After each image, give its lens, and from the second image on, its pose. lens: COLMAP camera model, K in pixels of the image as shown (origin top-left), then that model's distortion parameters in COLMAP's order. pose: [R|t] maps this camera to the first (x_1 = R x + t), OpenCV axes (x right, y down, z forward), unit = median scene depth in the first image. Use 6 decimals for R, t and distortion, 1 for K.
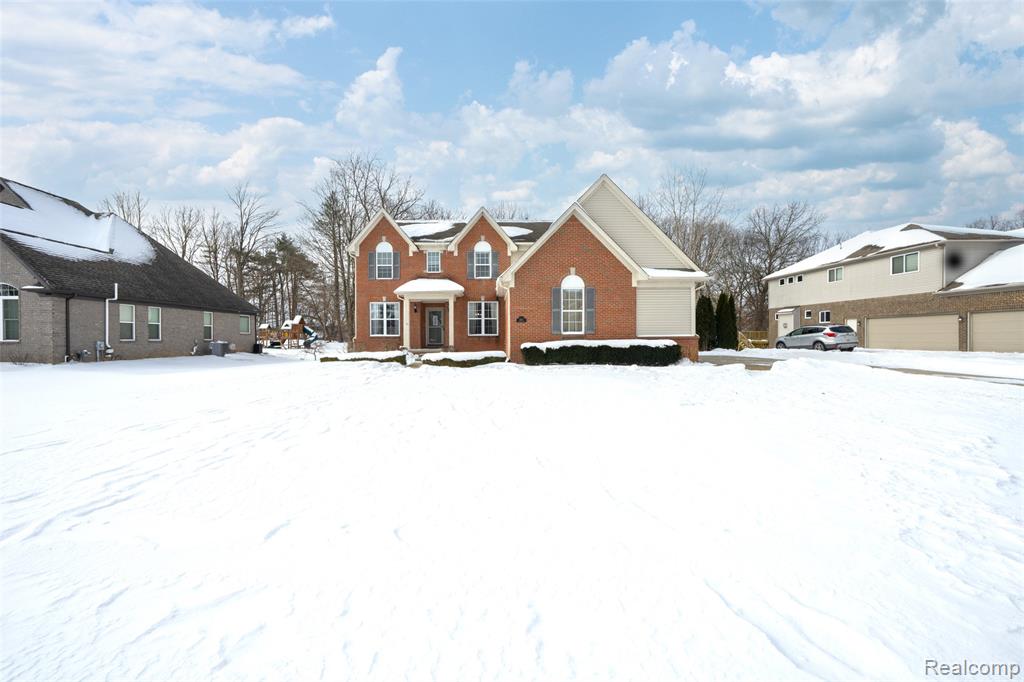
lens RADIAL K [[368.5, 0, 481.3], [0, 368.5, 341.5], [0, 0, 1]] dist [-0.013474, 0.000123]
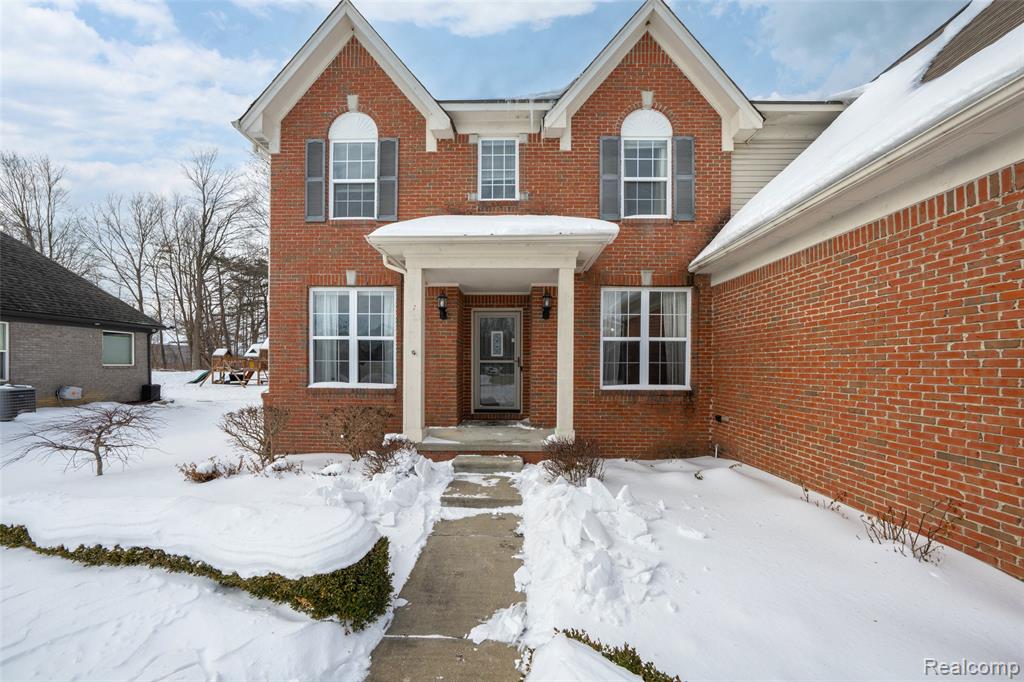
lens RADIAL K [[368.5, 0, 506.4], [0, 368.5, 365.9], [0, 0, 1]] dist [-0.013474, 0.000123]
pose [[0.999906, 0.009701, 0.009692, -0.123002], [-0.009659, 0.999944, -0.004382, -0.034407], [-0.009734, 0.004288, 0.999943, 0.660652]]
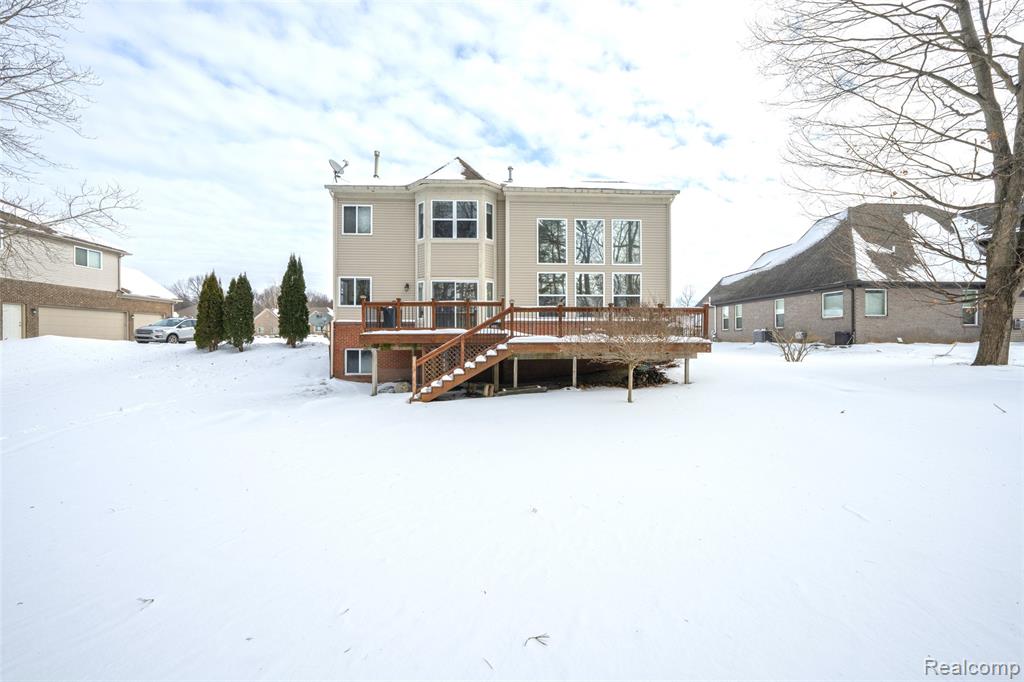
lens RADIAL K [[368.5, 0, 512.7], [0, 368.5, 338.6], [0, 0, 1]] dist [-0.013474, 0.000123]
pose [[-0.997733, 0.008630, -0.066744, 0.053058], [0.007995, 0.999920, 0.009781, 0.013767], [0.066823, 0.009225, -0.997722, 2.475349]]
